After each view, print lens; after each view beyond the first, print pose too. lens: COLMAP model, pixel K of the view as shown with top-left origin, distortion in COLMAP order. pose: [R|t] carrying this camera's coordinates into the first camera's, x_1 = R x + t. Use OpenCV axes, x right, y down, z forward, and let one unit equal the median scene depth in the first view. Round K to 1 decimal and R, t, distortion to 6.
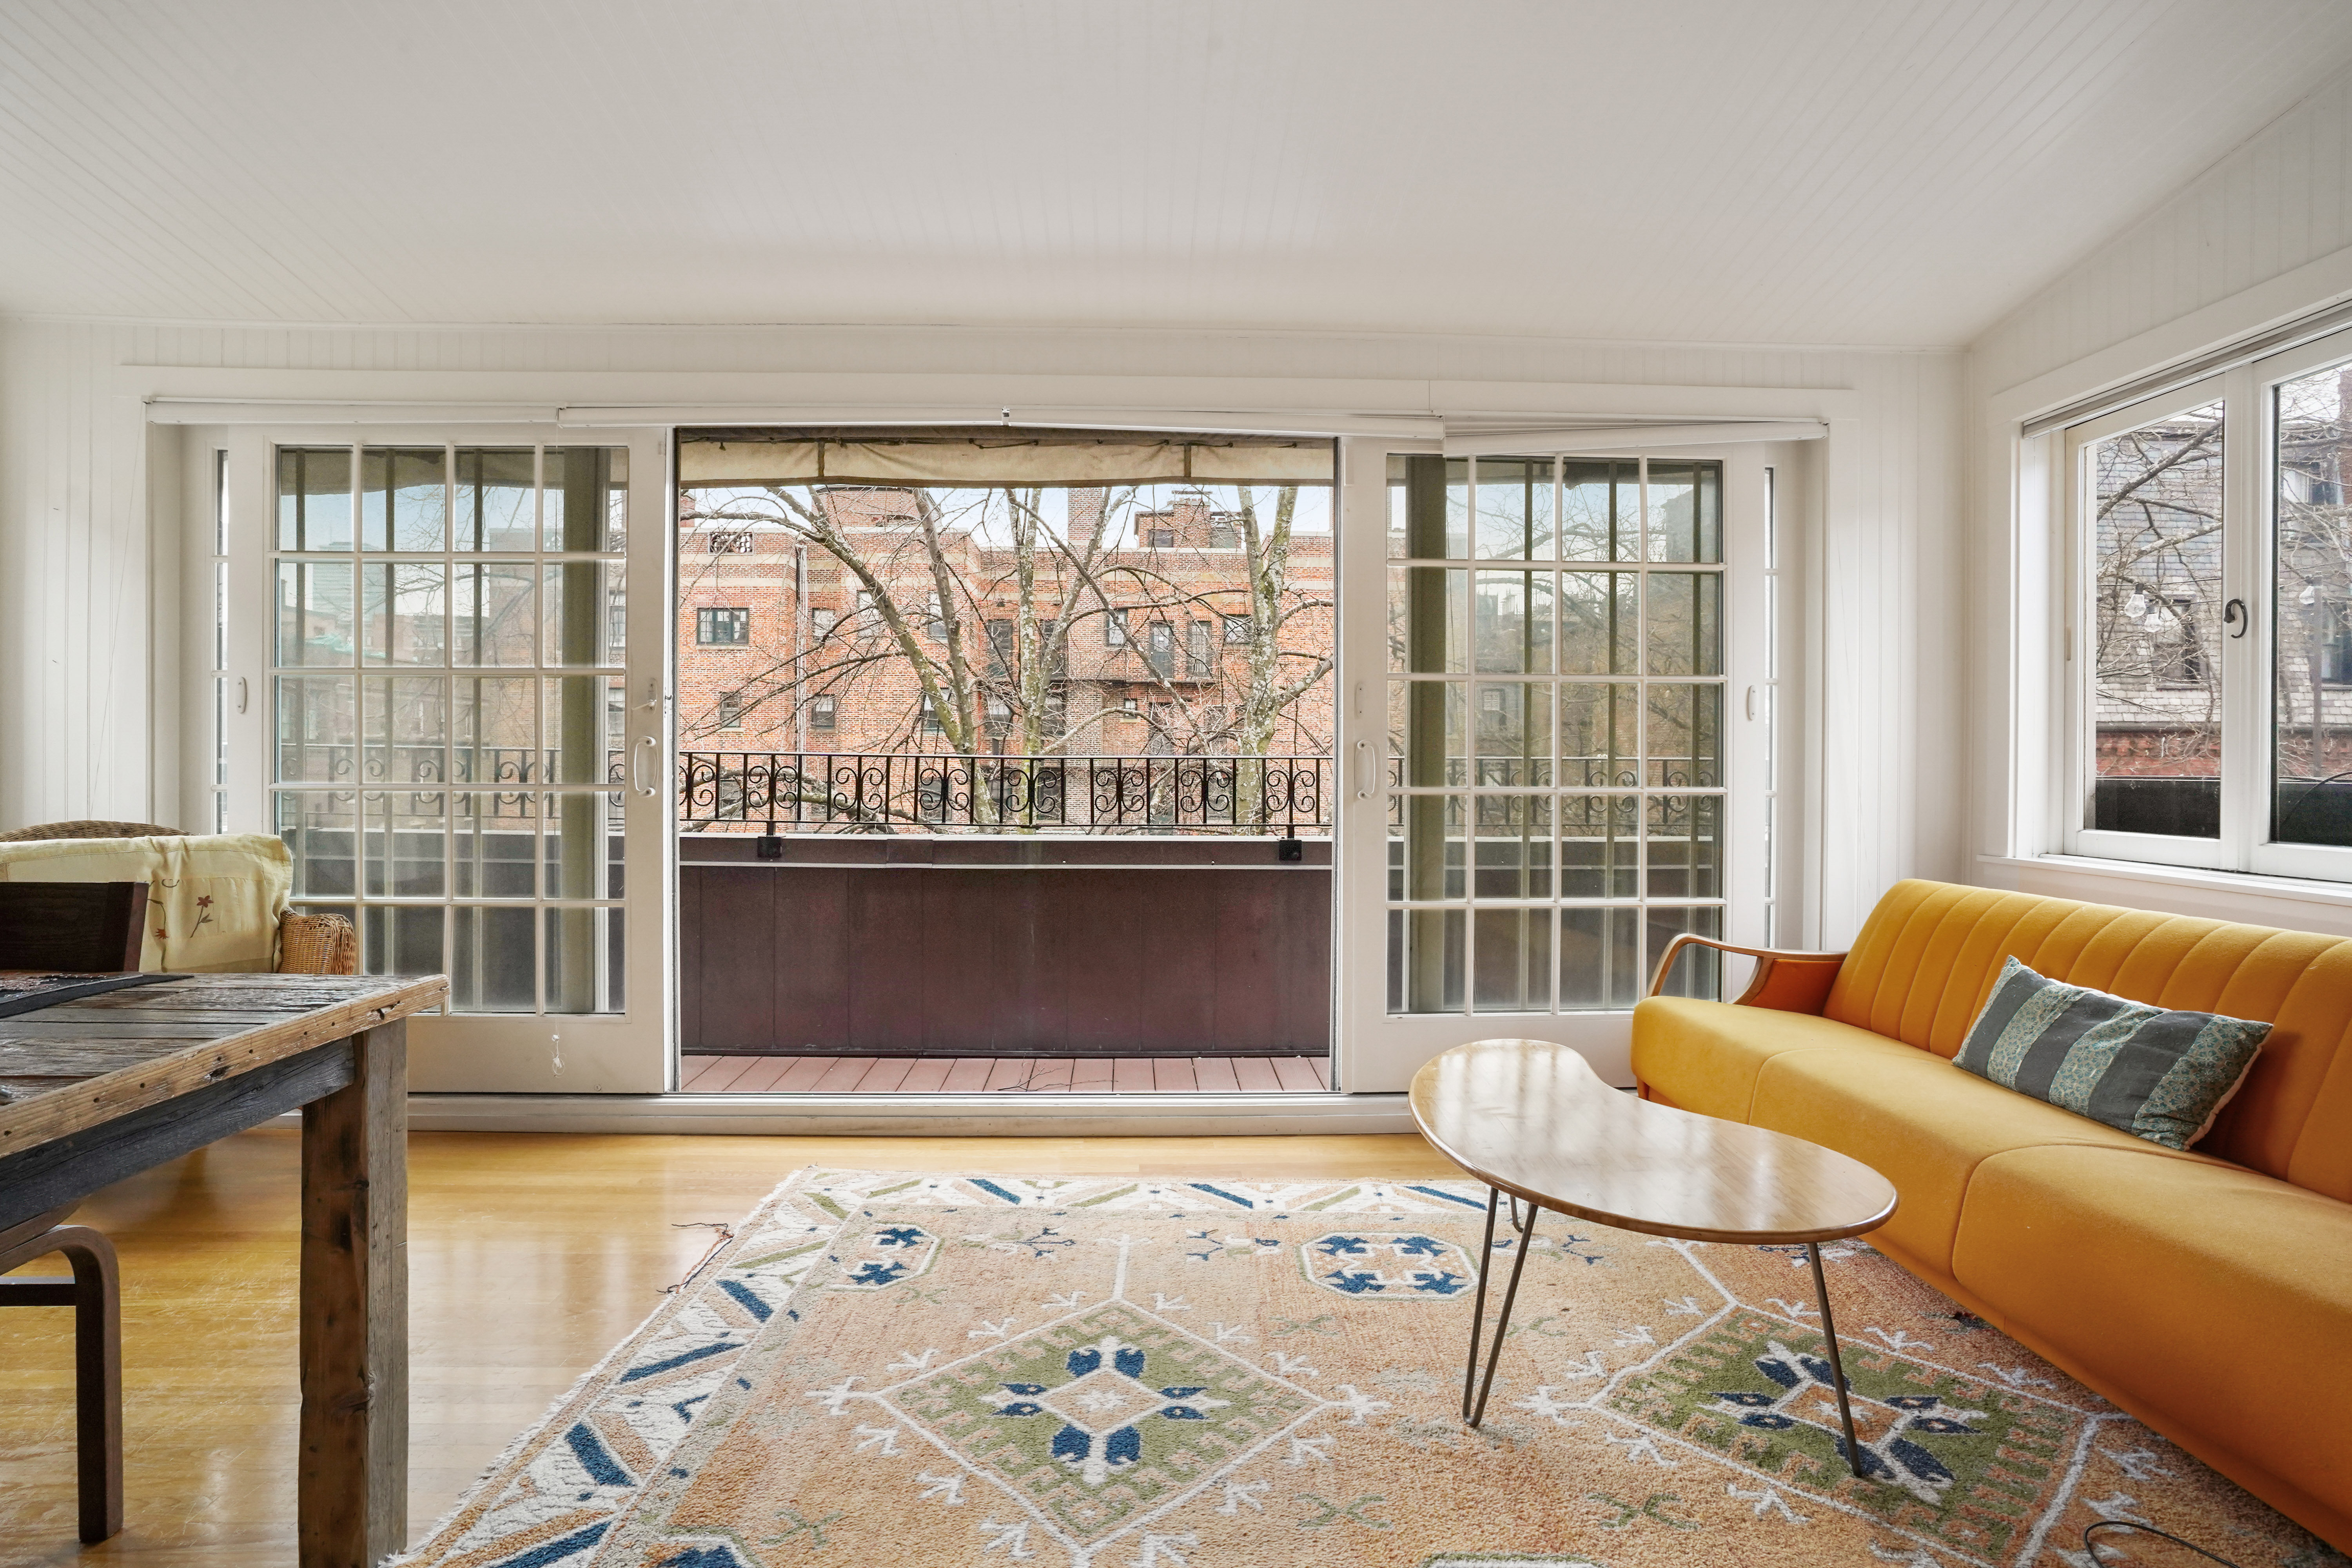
lens RADIAL K [[1178.1, 0, 1164.7], [0, 1178.1, 783.4], [0, 0, 1]] dist [-0.035893, 0.002707]
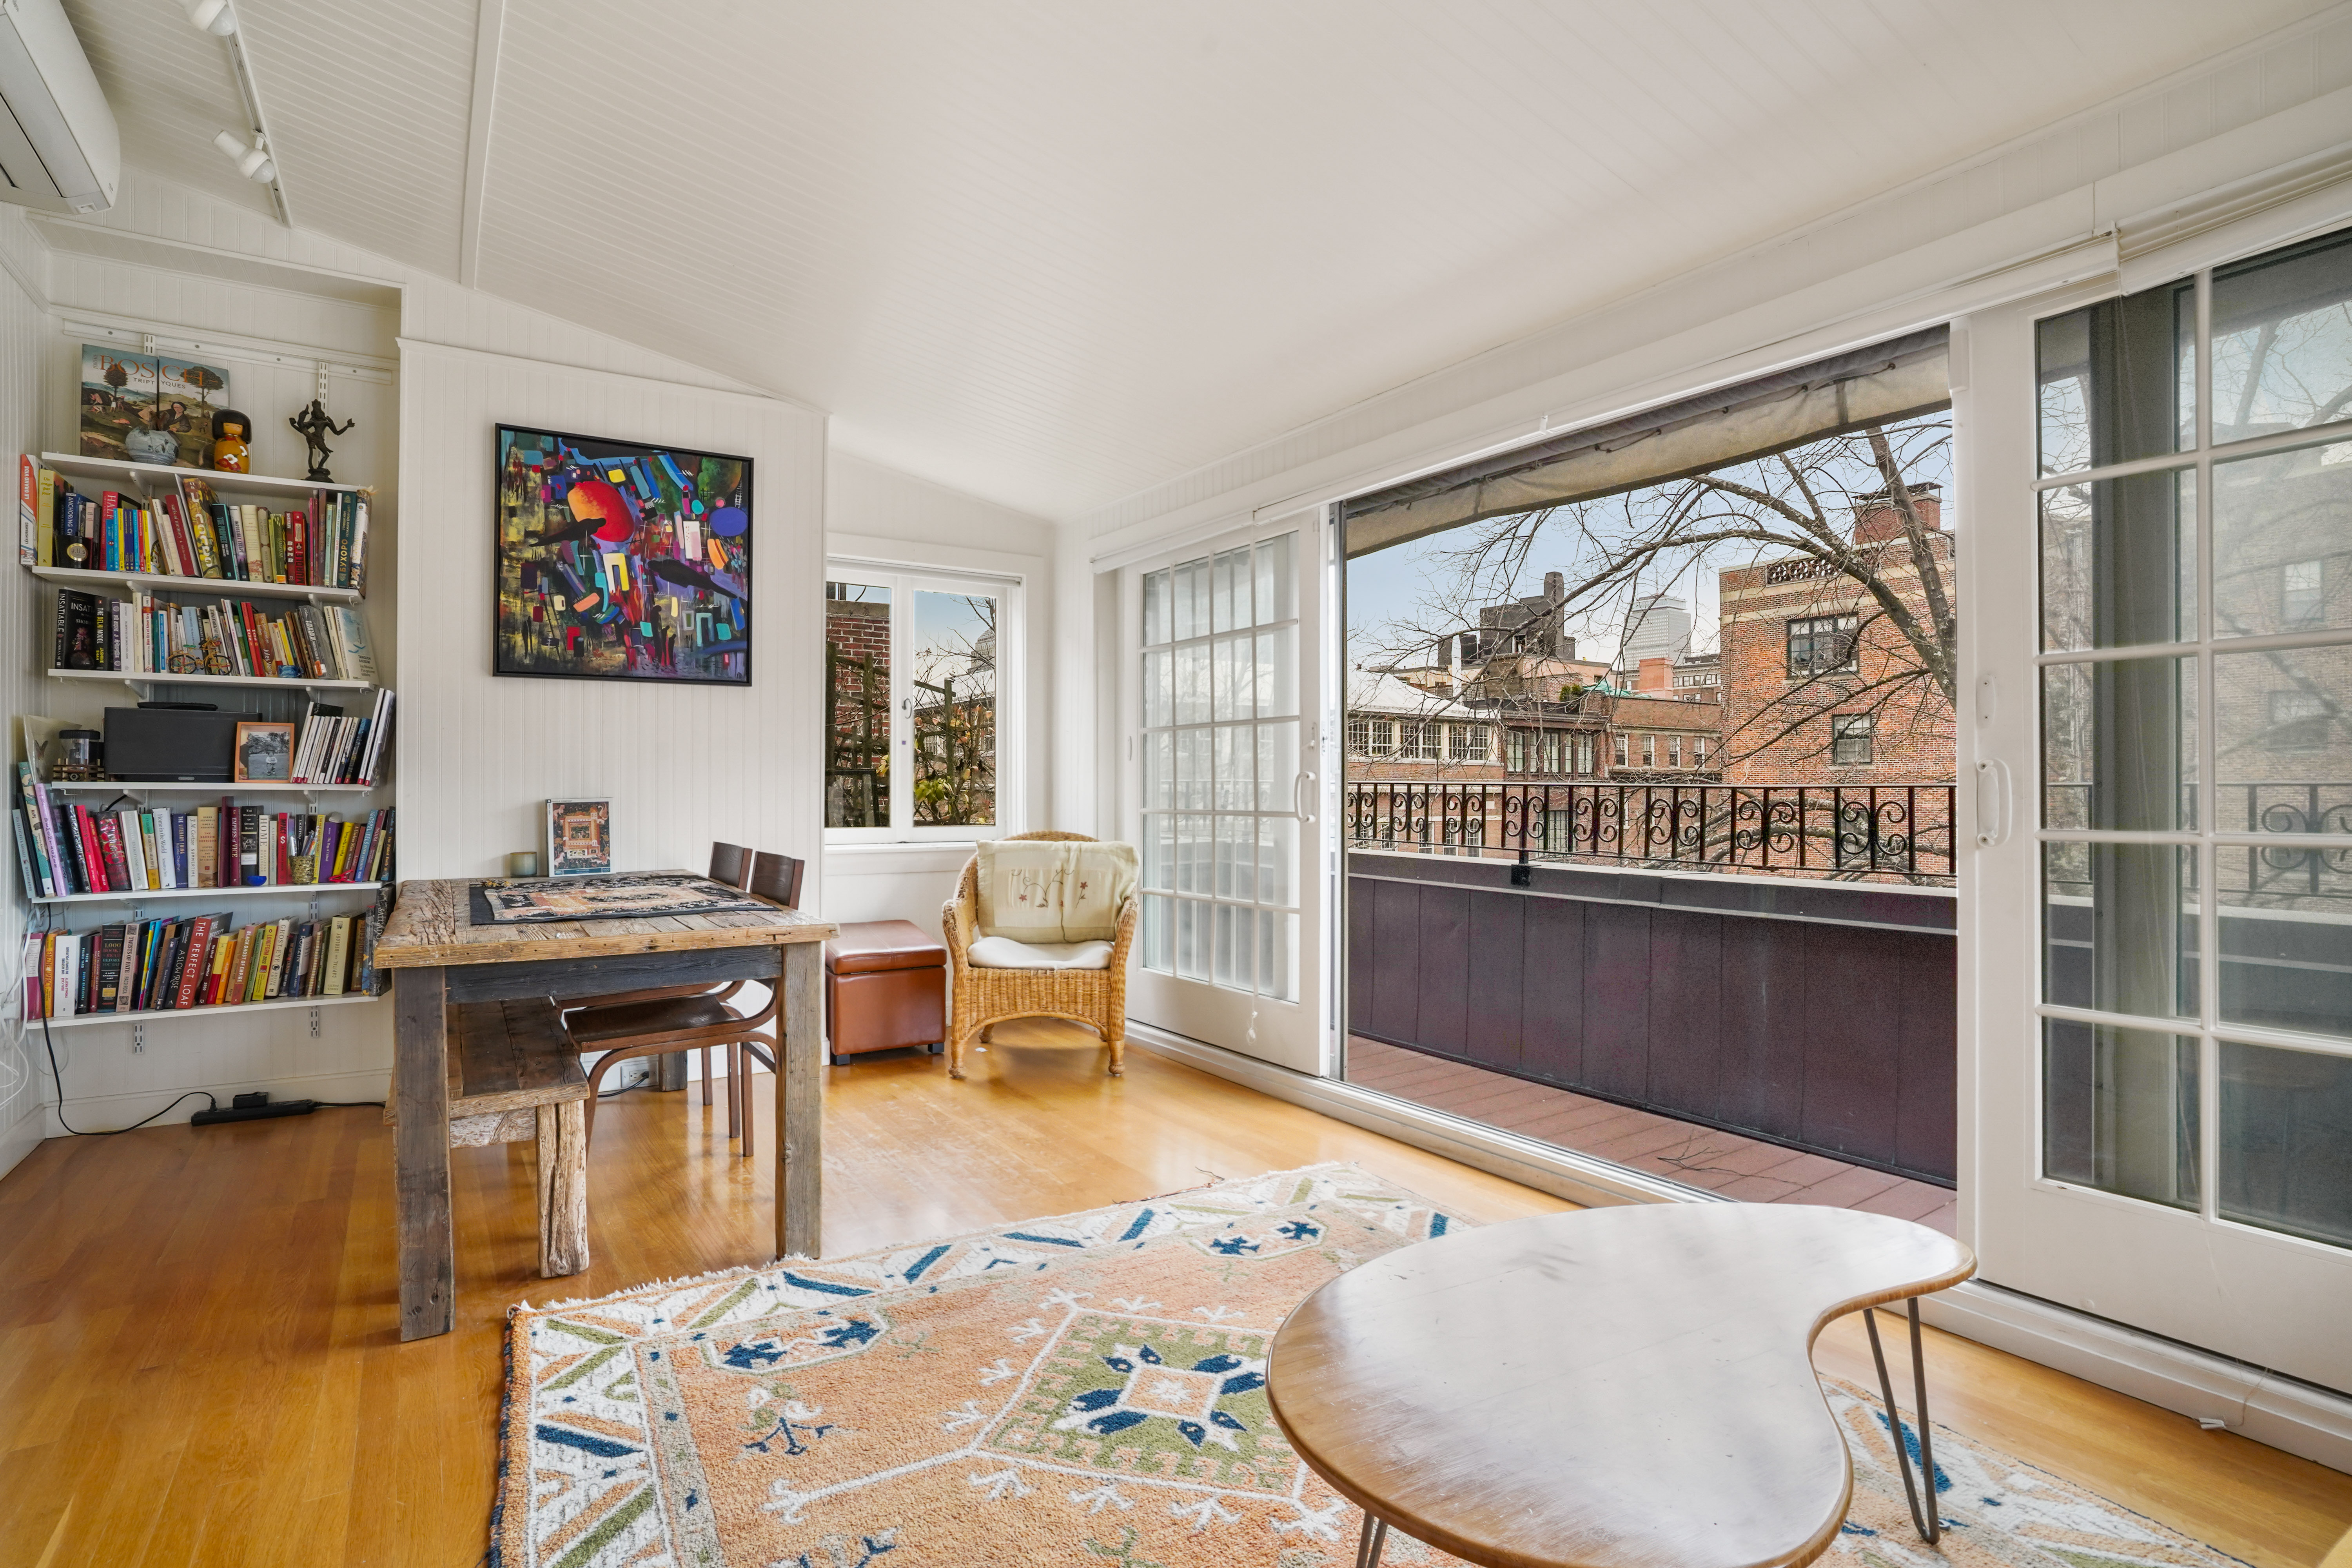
lens RADIAL K [[1178.1, 0, 1154.5], [0, 1178.1, 793.4], [0, 0, 1]] dist [-0.035893, 0.002707]
pose [[0.506836, -0.003063, -0.862037, 0.567177], [-0.012071, 0.999870, -0.010651, -0.003759], [0.861958, 0.015804, 0.506733, 0.289025]]
